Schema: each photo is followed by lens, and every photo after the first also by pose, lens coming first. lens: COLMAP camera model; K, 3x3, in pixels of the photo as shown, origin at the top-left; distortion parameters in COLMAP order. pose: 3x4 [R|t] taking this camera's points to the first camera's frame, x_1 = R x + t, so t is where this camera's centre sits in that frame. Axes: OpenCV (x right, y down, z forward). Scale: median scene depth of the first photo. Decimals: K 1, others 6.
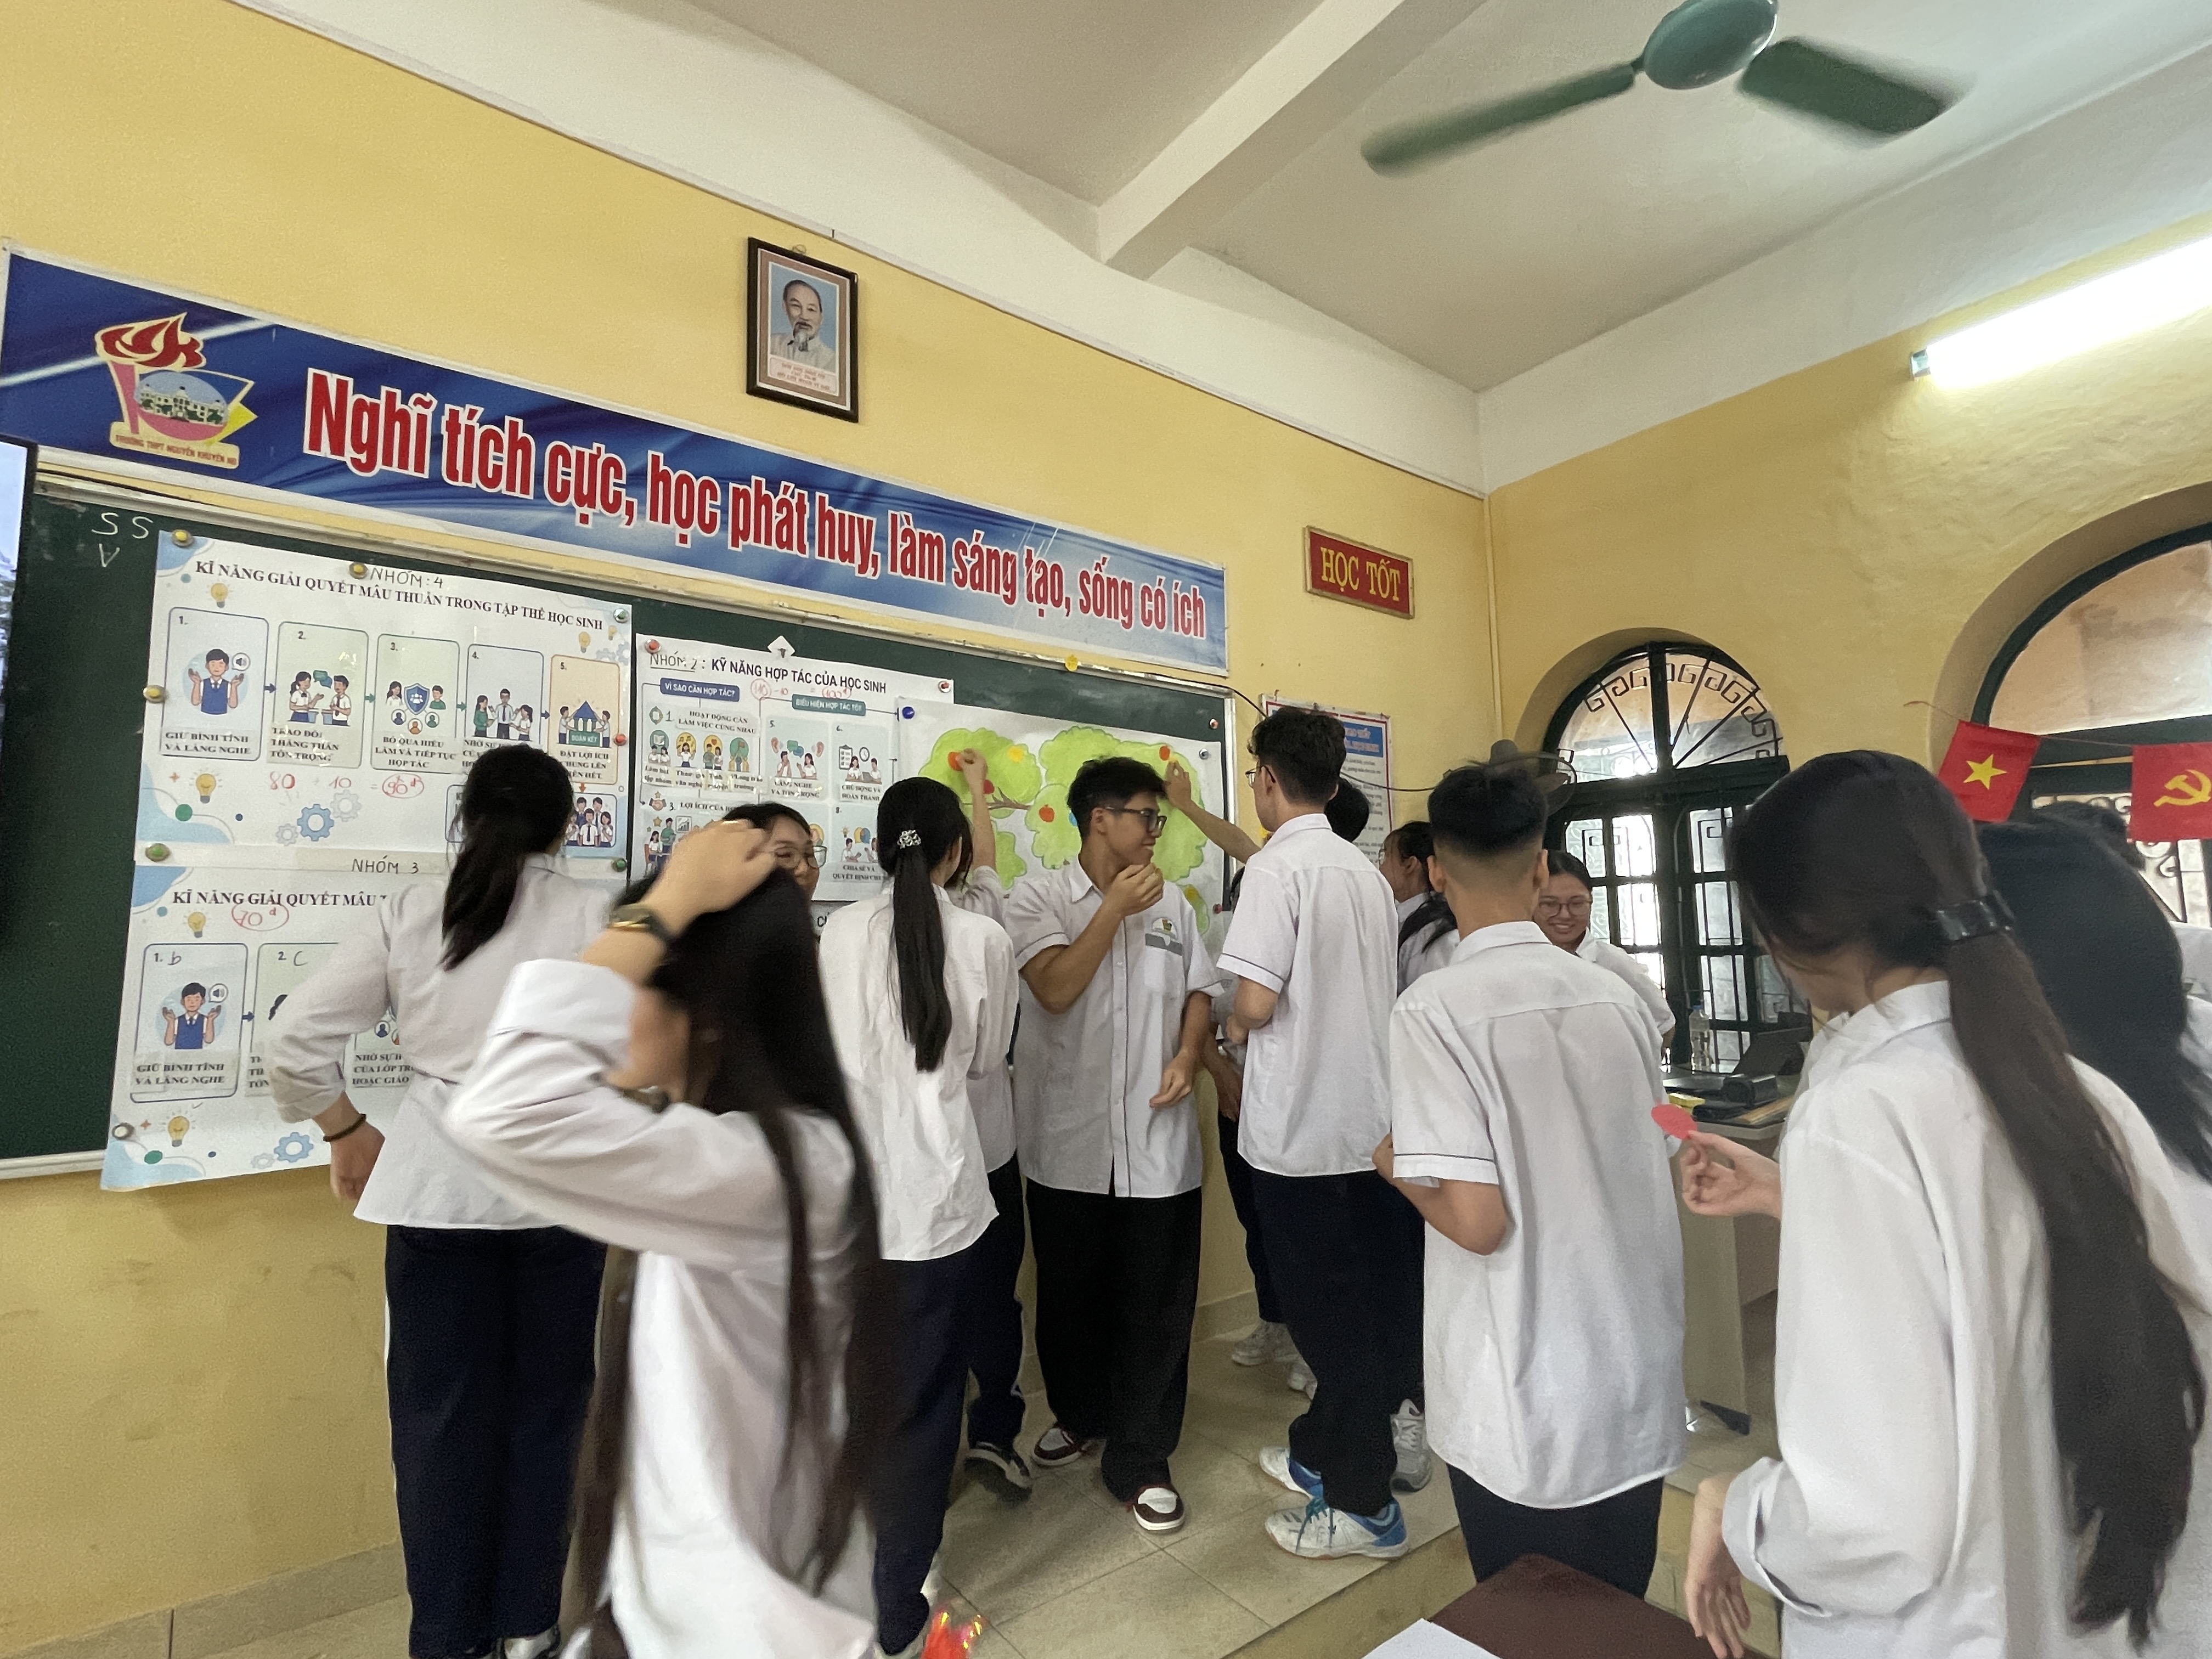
lens RADIAL K [[1060.0, 0, 1098.7], [0, 1060.0, 827.3], [0, 0, 1]] dist [-0.012710, 0.006206]
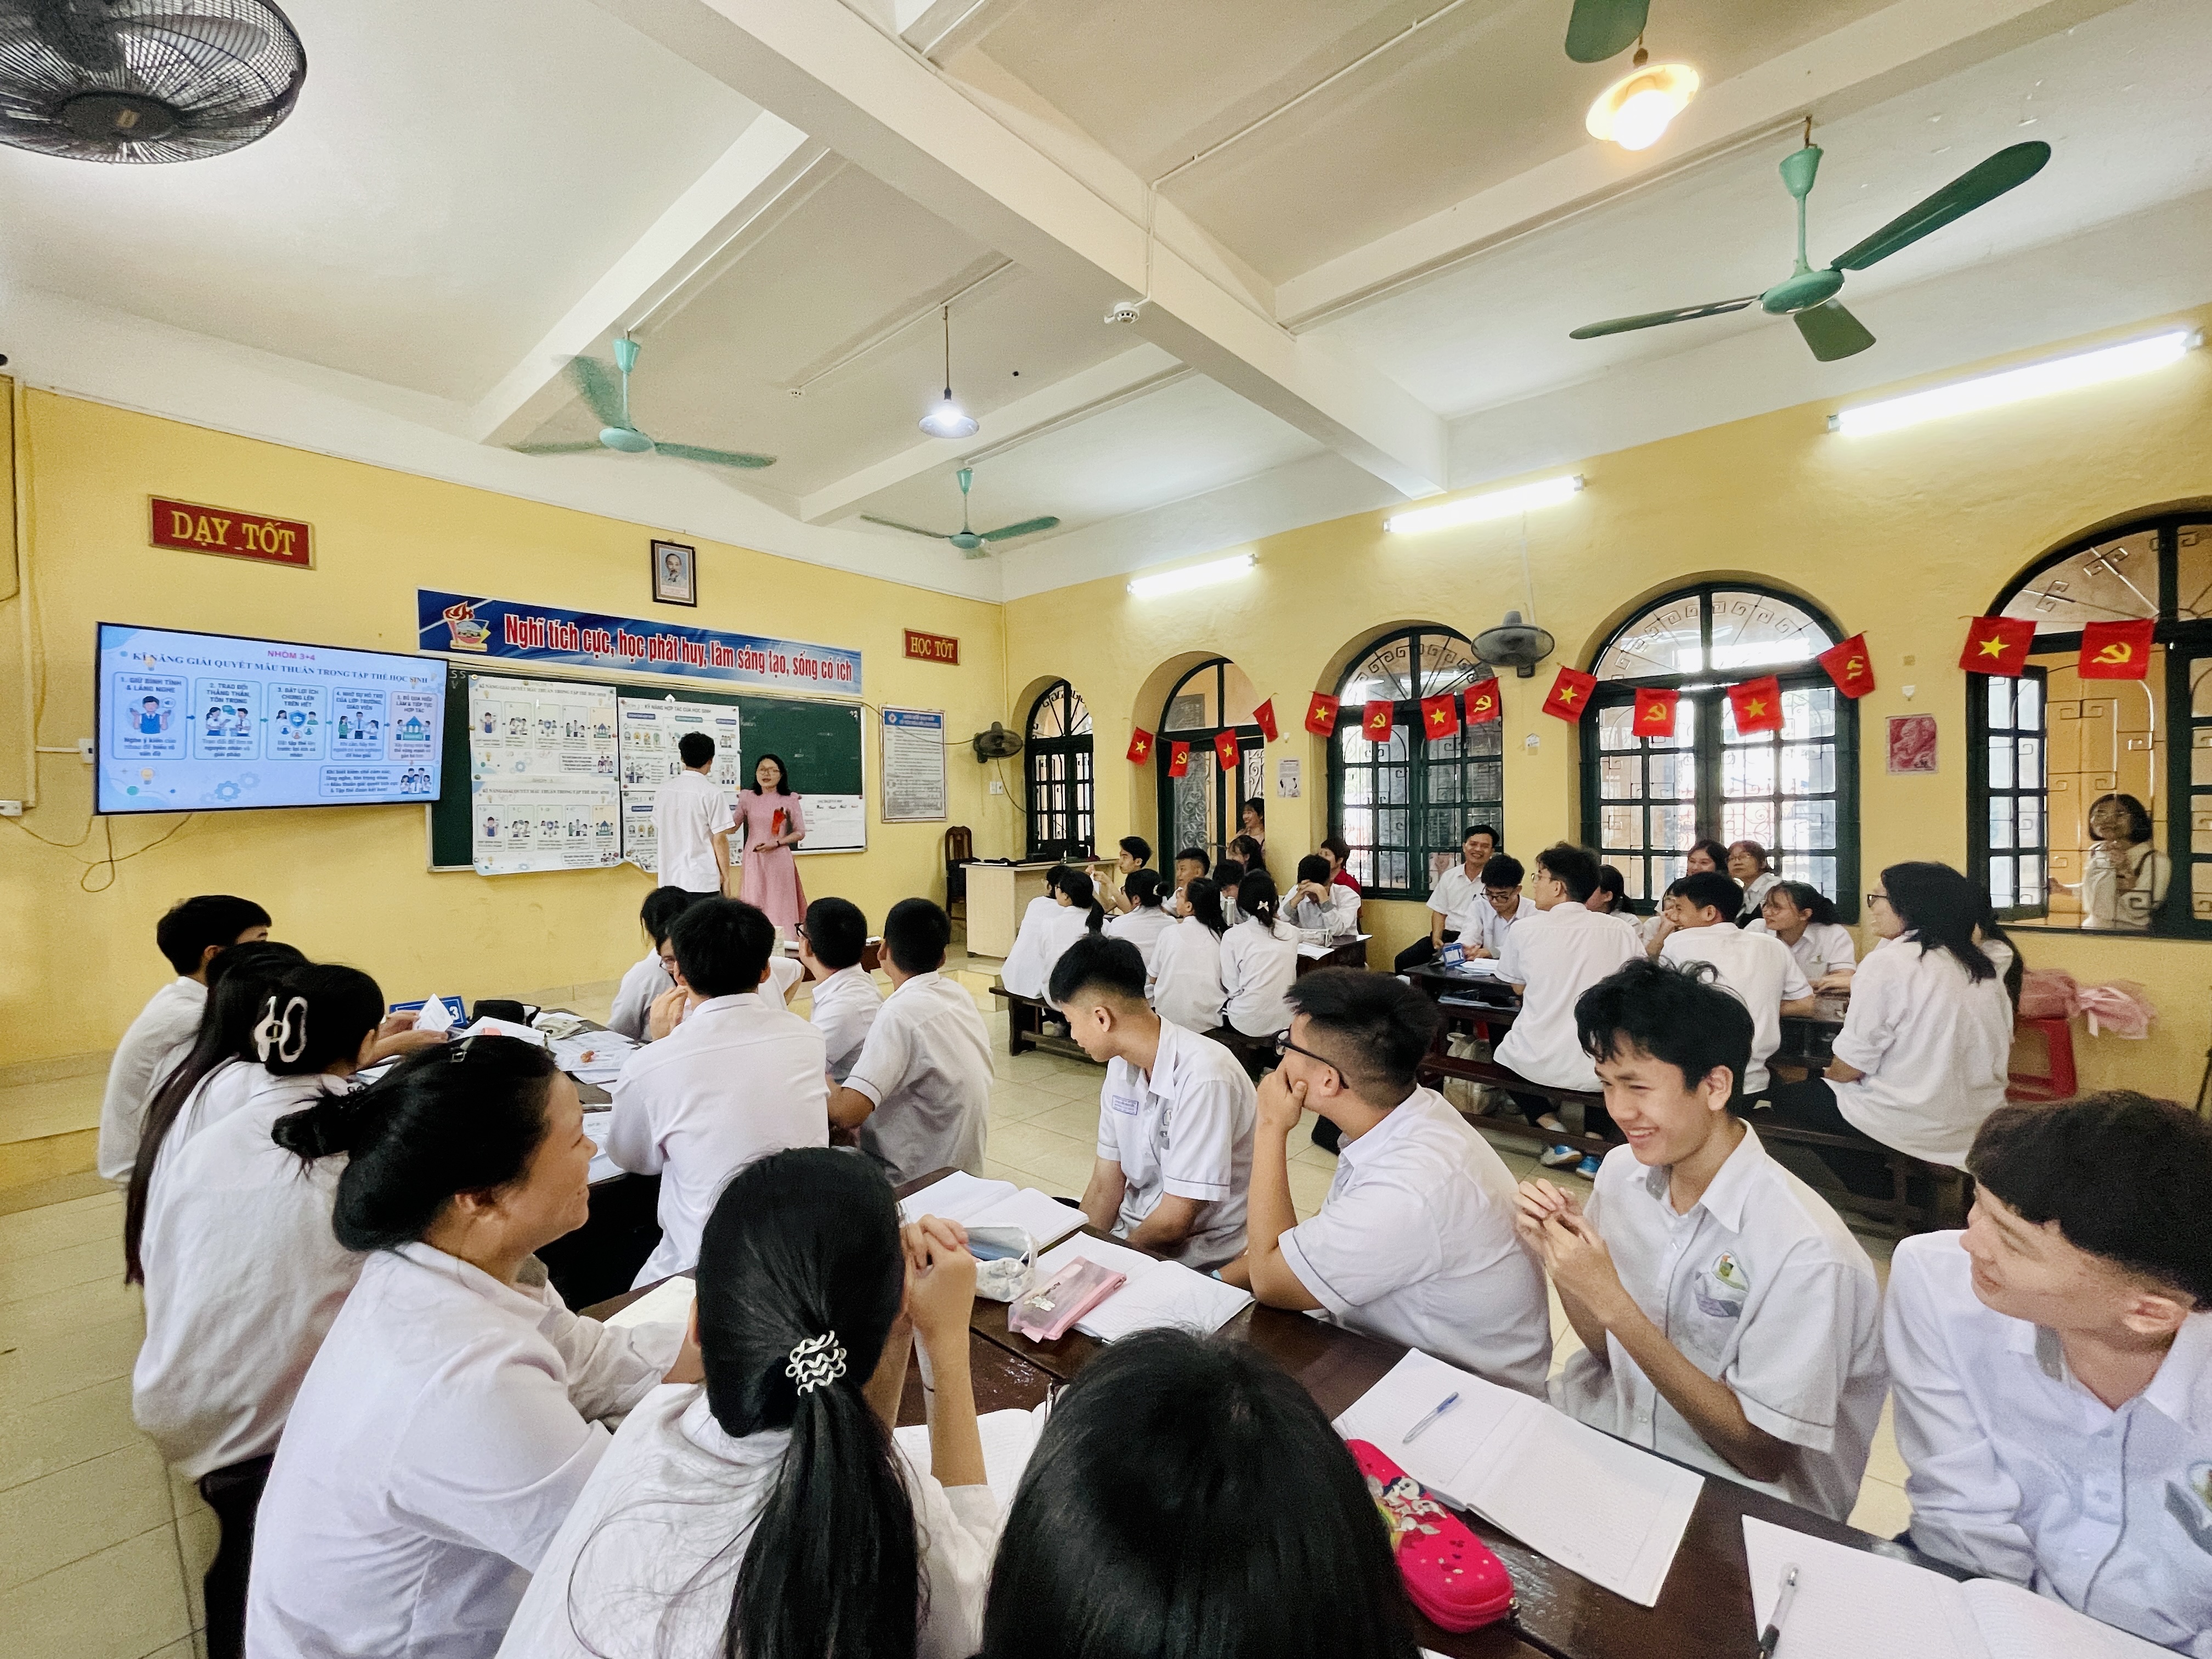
lens RADIAL K [[908.8, 0, 1100.0], [0, 908.8, 830.0], [0, 0, 1]] dist [-0.001178, 0.001617]
pose [[0.976860, -0.002199, 0.213868, 0.286938], [-0.024245, 0.992363, 0.120944, -0.147354], [-0.212501, -0.123331, 0.969347, -1.588919]]
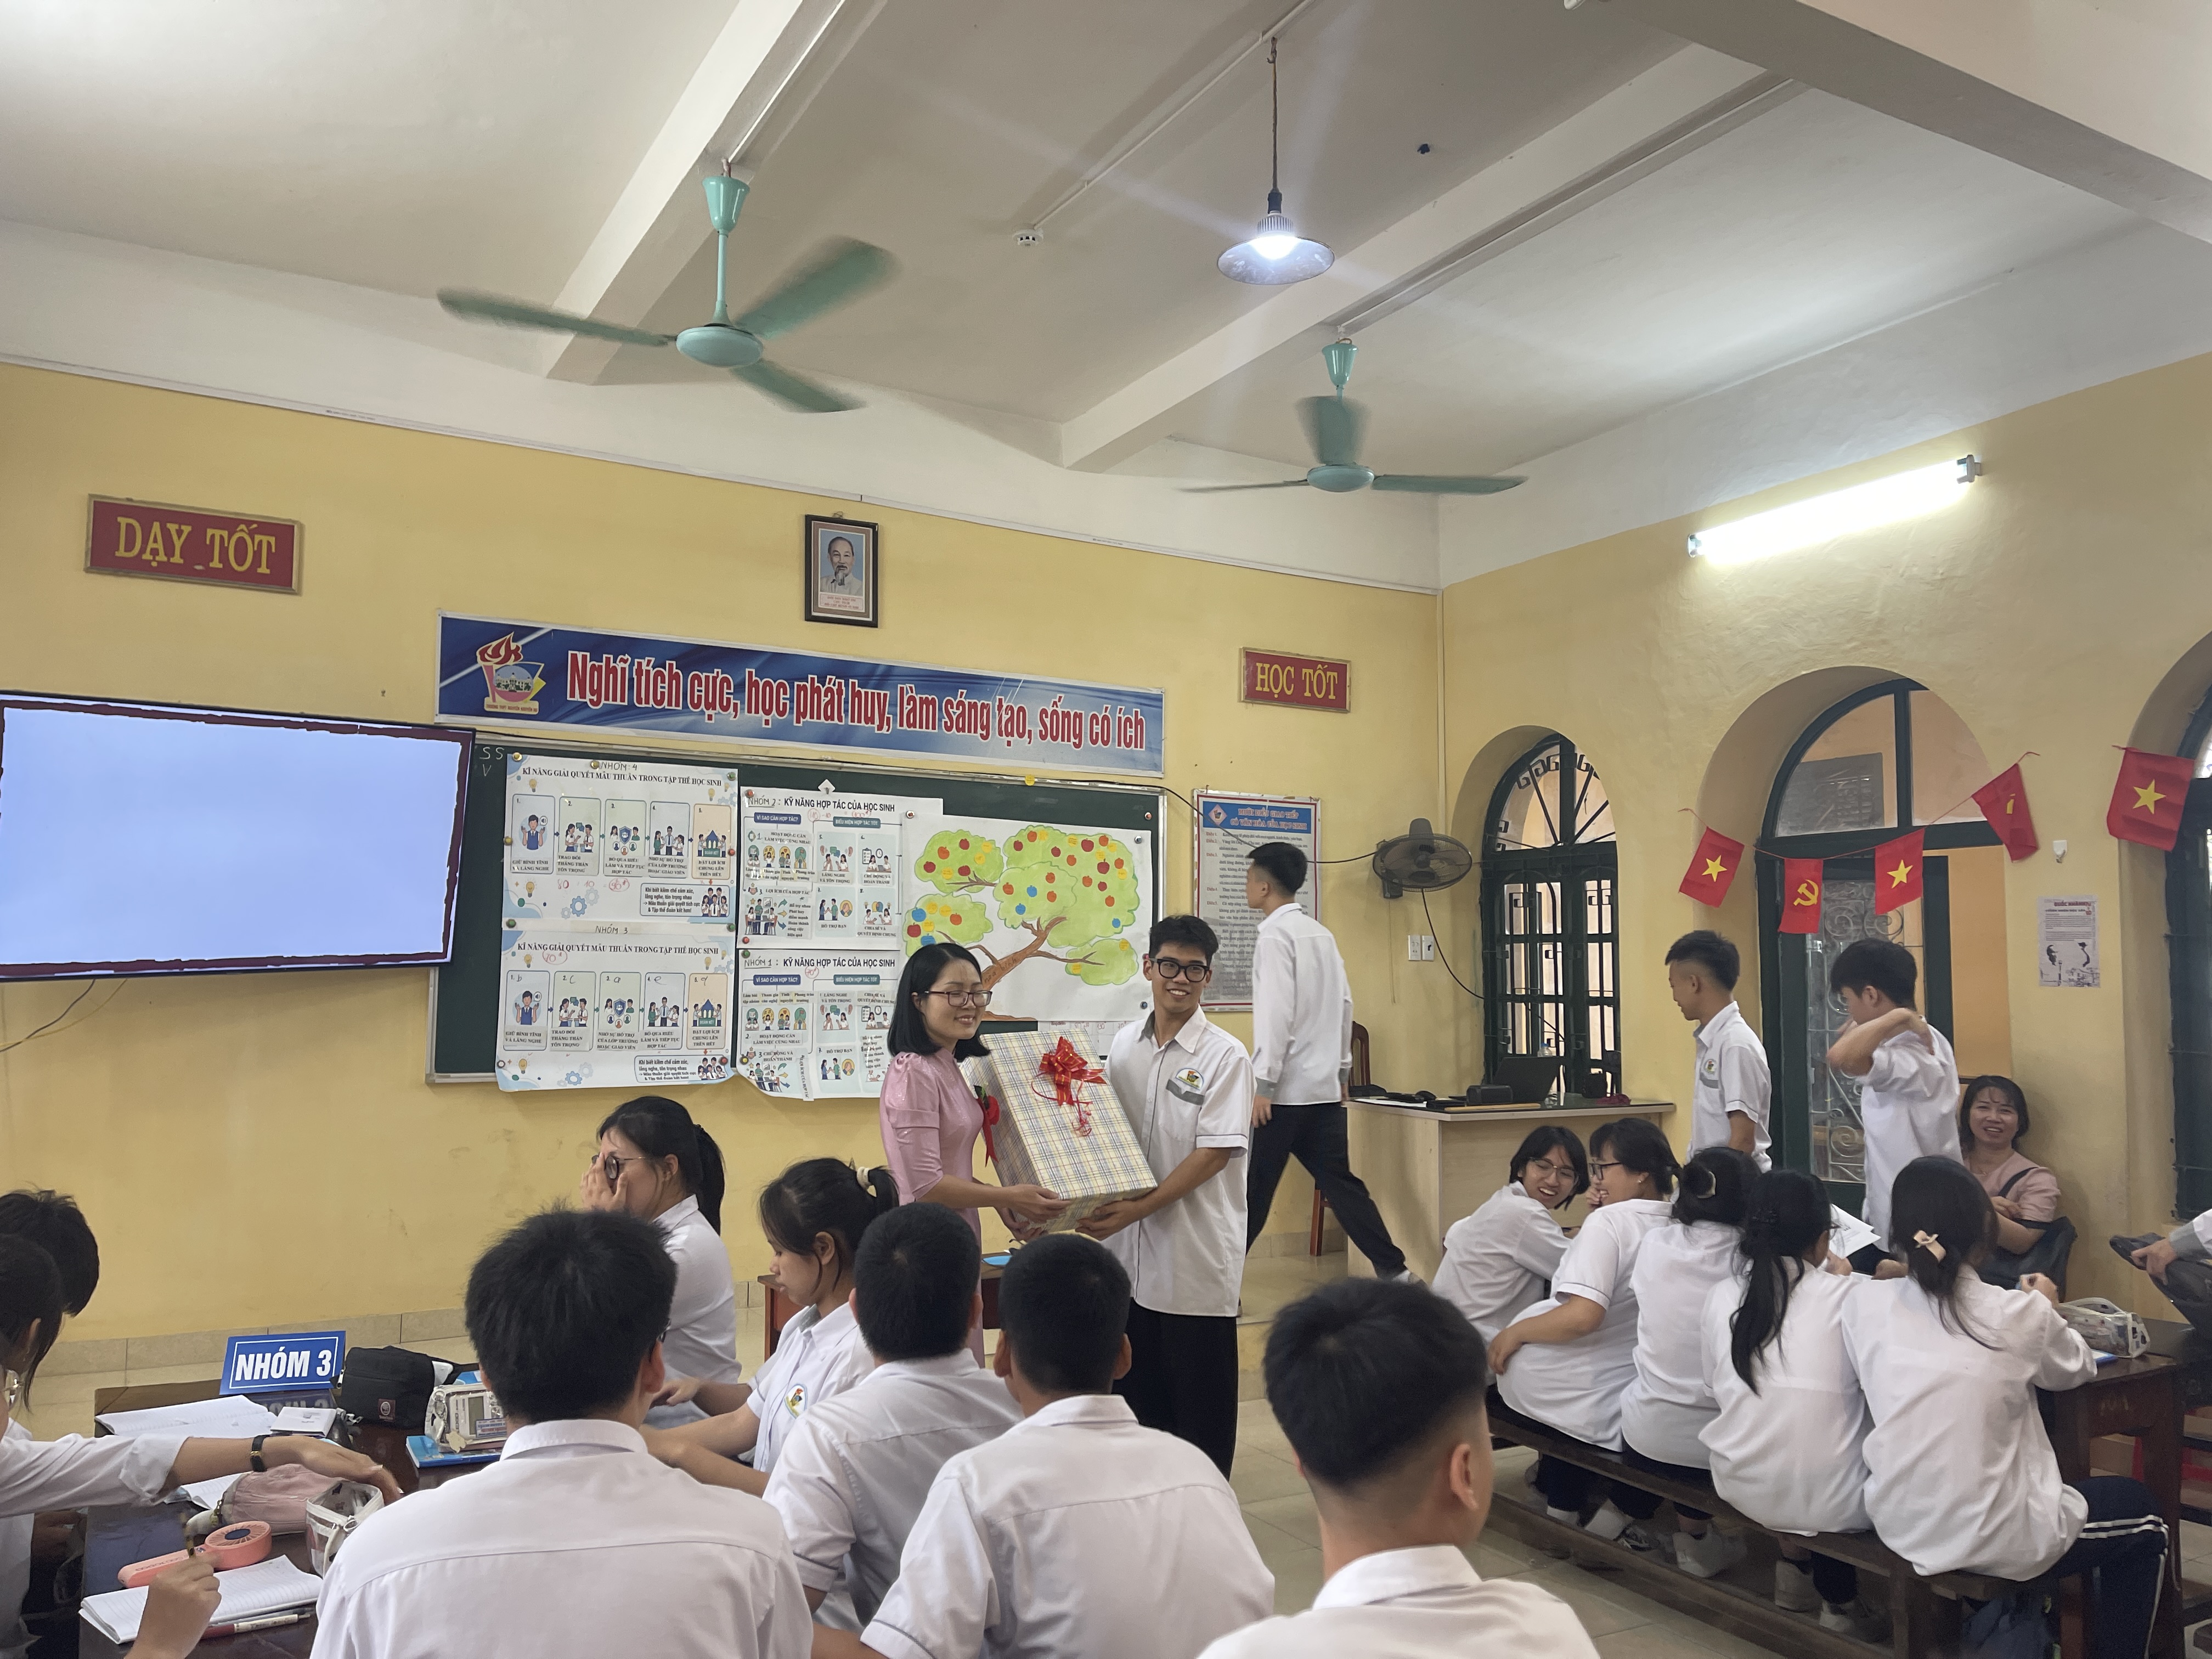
lens RADIAL K [[1673.1, 0, 1120.8], [0, 1673.1, 841.2], [0, 0, 1]] dist [0.069288, -0.069855]
pose [[0.993231, 0.014575, -0.115236, 0.425840], [-0.011590, 0.999581, 0.026529, -0.163915], [0.115575, -0.025014, 0.992984, -1.436054]]
